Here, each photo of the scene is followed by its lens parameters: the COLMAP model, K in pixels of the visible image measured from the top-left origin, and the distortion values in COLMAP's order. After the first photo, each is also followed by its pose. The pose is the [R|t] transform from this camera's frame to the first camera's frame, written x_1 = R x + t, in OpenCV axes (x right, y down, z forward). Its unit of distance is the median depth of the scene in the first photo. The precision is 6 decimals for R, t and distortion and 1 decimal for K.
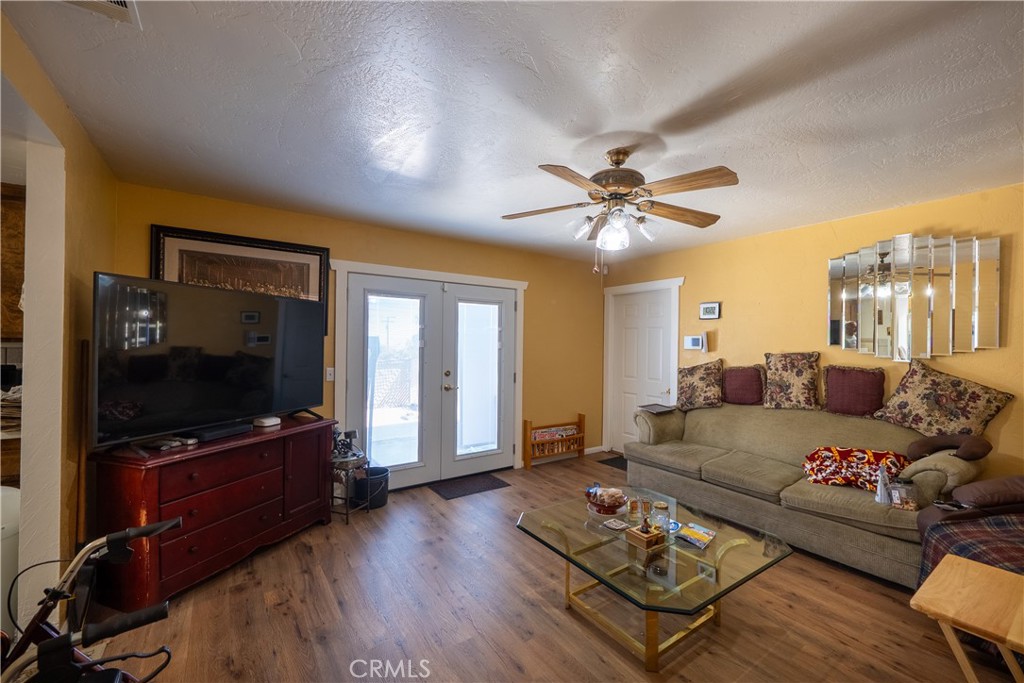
lens RADIAL K [[409.6, 0, 512.0], [0, 409.6, 341.5], [0, 0, 1]] dist [-0.002253, -0.000240]
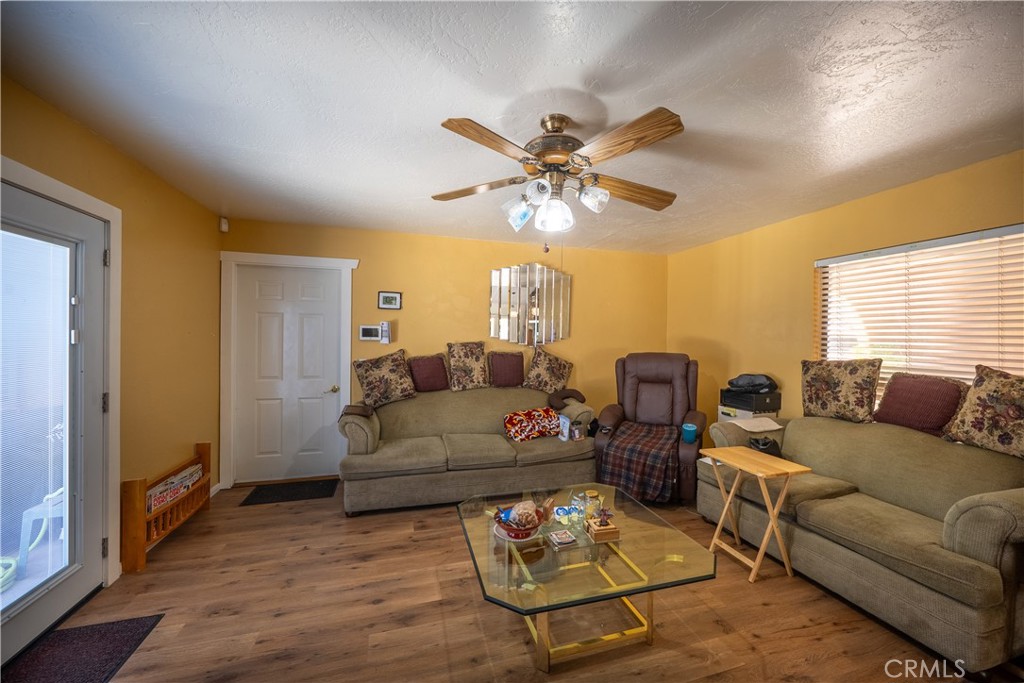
lens RADIAL K [[389.5, 0, 512.0], [0, 389.5, 341.5], [0, 0, 1]] dist [-0.000546, 0.000124]
pose [[0.317257, -0.016254, 0.948200, -0.341107], [-0.012605, 0.999693, 0.021354, -0.001198], [-0.948256, -0.018727, 0.316954, 0.483096]]
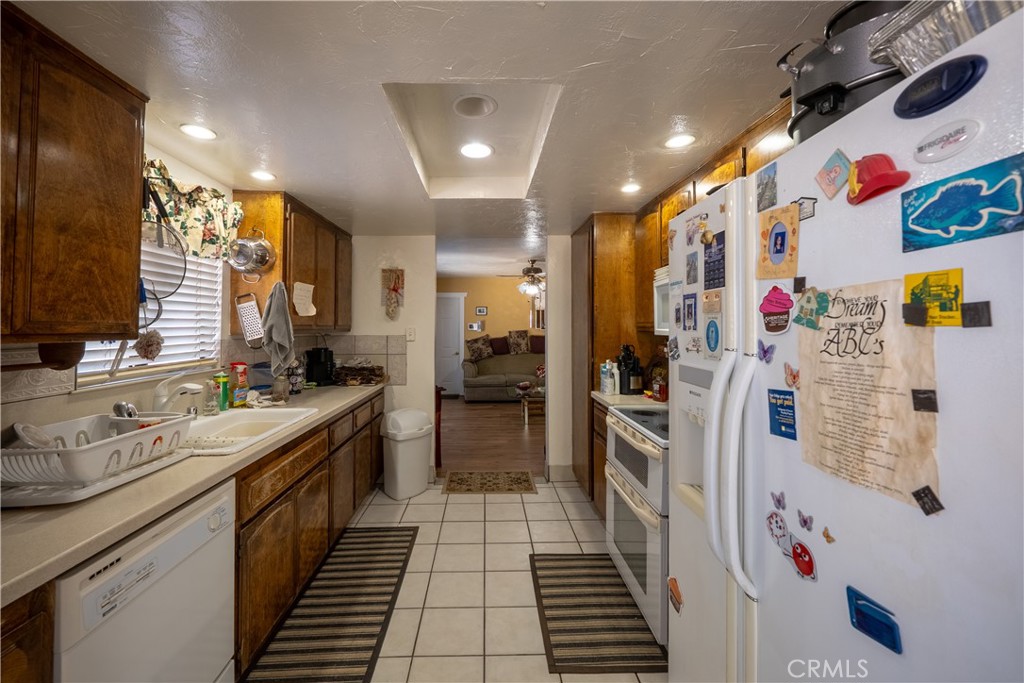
lens RADIAL K [[408.5, 0, 505.4], [0, 408.5, 318.0], [0, 0, 1]] dist [-0.000752, -0.000072]
pose [[0.535635, 0.009104, 0.844401, -1.306695], [0.001016, 0.999934, -0.011425, -0.018535], [-0.844449, 0.006977, 0.535590, -0.206572]]
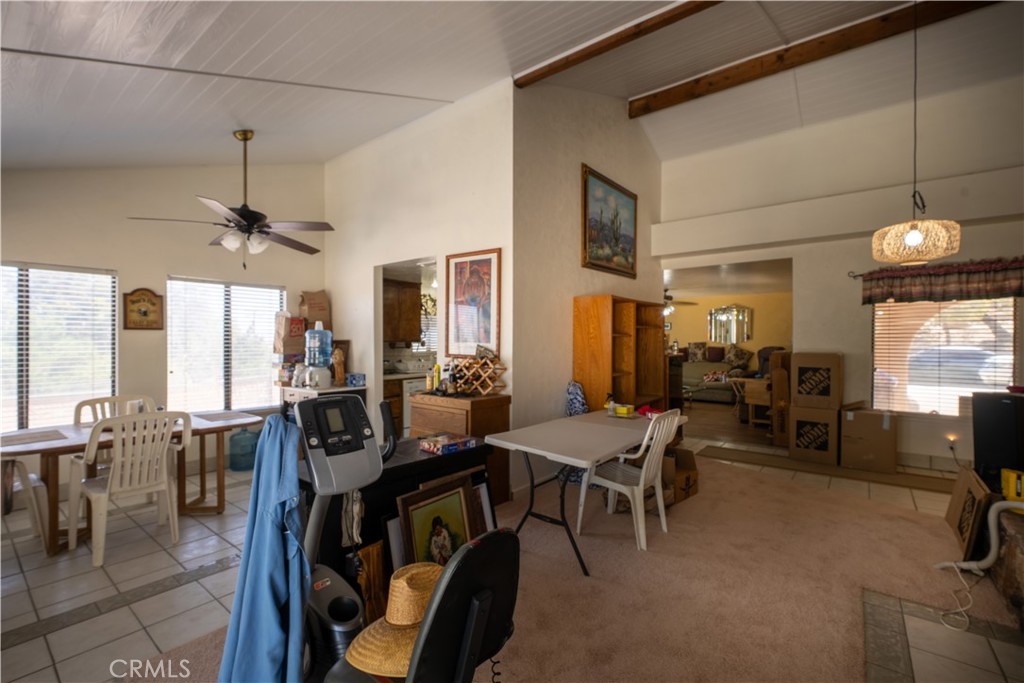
lens RADIAL K [[451.1, 0, 512.0], [0, 451.1, 341.5], [0, 0, 1]] dist [0.000882, 0.000038]
pose [[0.958489, -0.011971, 0.284878, -1.329086], [0.009718, 0.999909, 0.009320, -0.018671], [-0.284964, -0.006164, 0.958518, -1.505216]]
